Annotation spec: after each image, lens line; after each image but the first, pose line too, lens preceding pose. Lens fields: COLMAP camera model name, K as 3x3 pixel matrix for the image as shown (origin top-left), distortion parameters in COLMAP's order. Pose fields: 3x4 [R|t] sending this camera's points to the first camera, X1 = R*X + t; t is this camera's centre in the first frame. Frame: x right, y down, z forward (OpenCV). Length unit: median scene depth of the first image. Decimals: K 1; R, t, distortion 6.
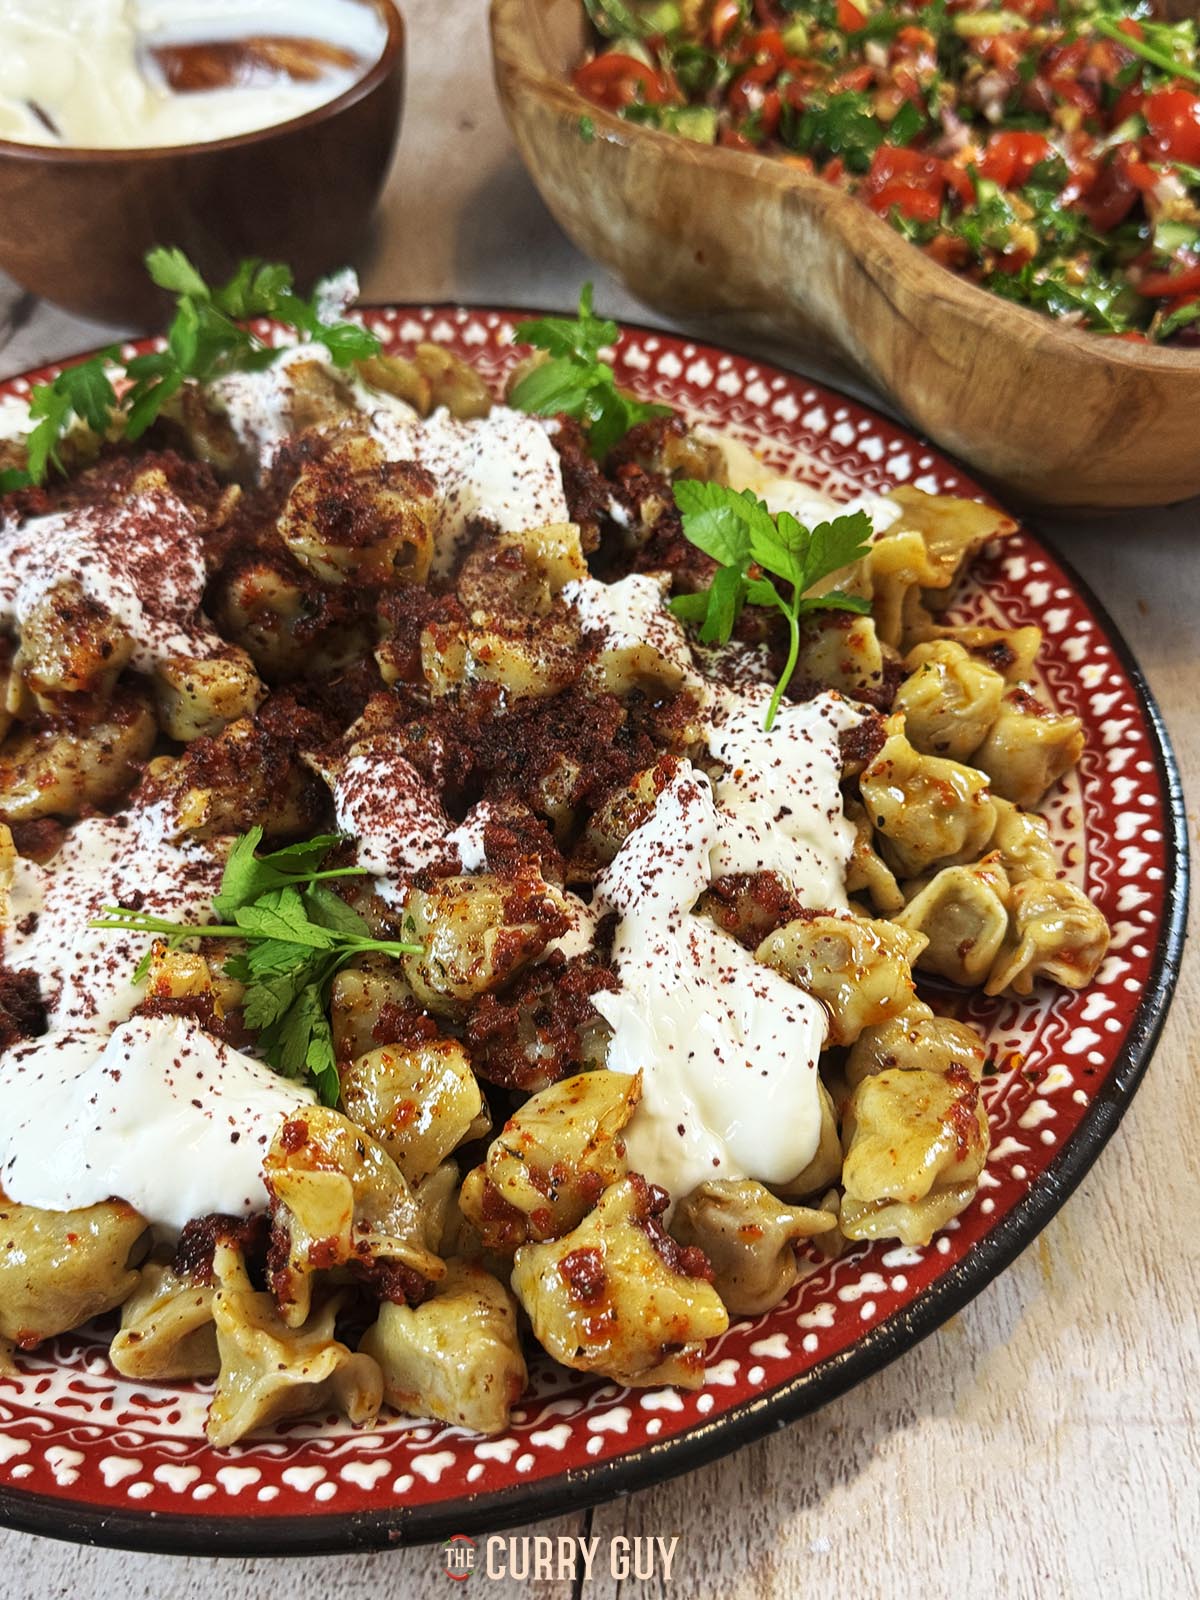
lens RADIAL K [[1703.3, 0, 616.9], [0, 1703.3, 797.1], [0, 0, 1]] dist [0.200311, -0.568662]
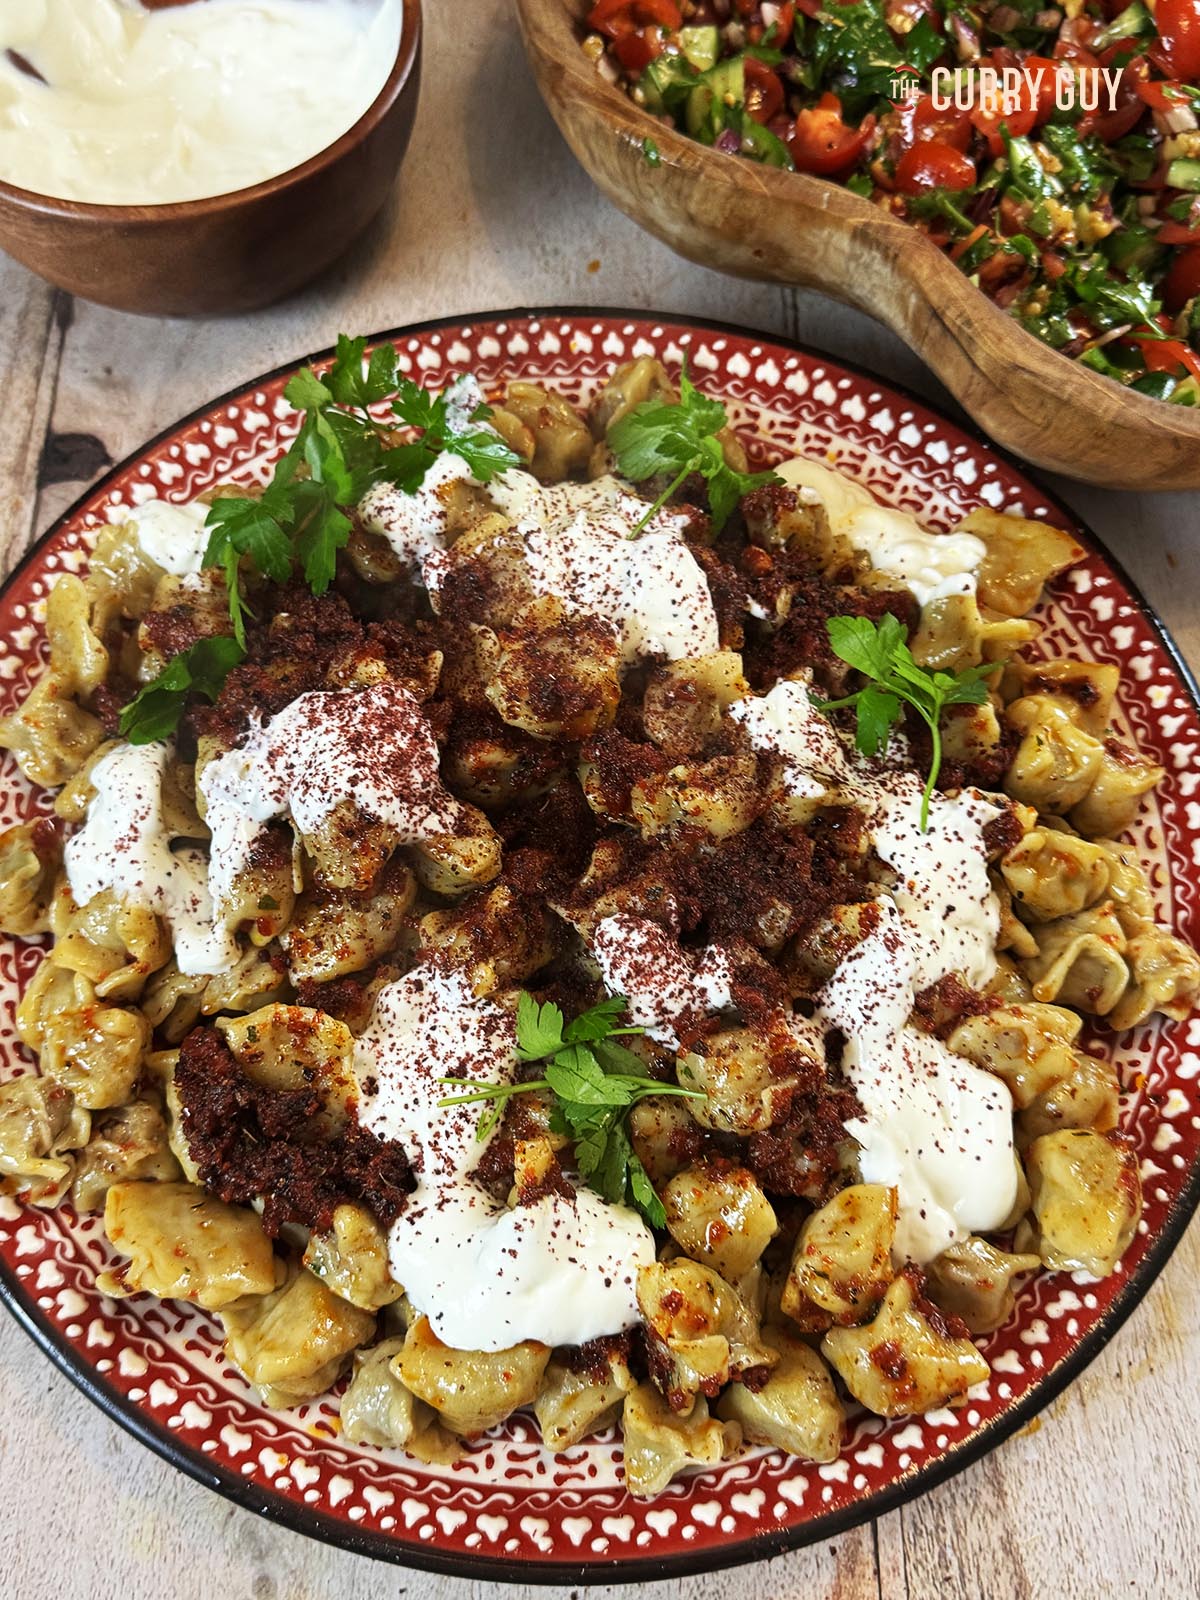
lens RADIAL K [[1703.3, 0, 616.9], [0, 1703.3, 797.1], [0, 0, 1]] dist [0.200311, -0.568662]
pose [[0.988679, -0.126576, 0.080570, -0.227444], [0.093990, 0.941029, 0.325009, -0.488843], [-0.116957, -0.313757, 0.942273, -0.116805]]
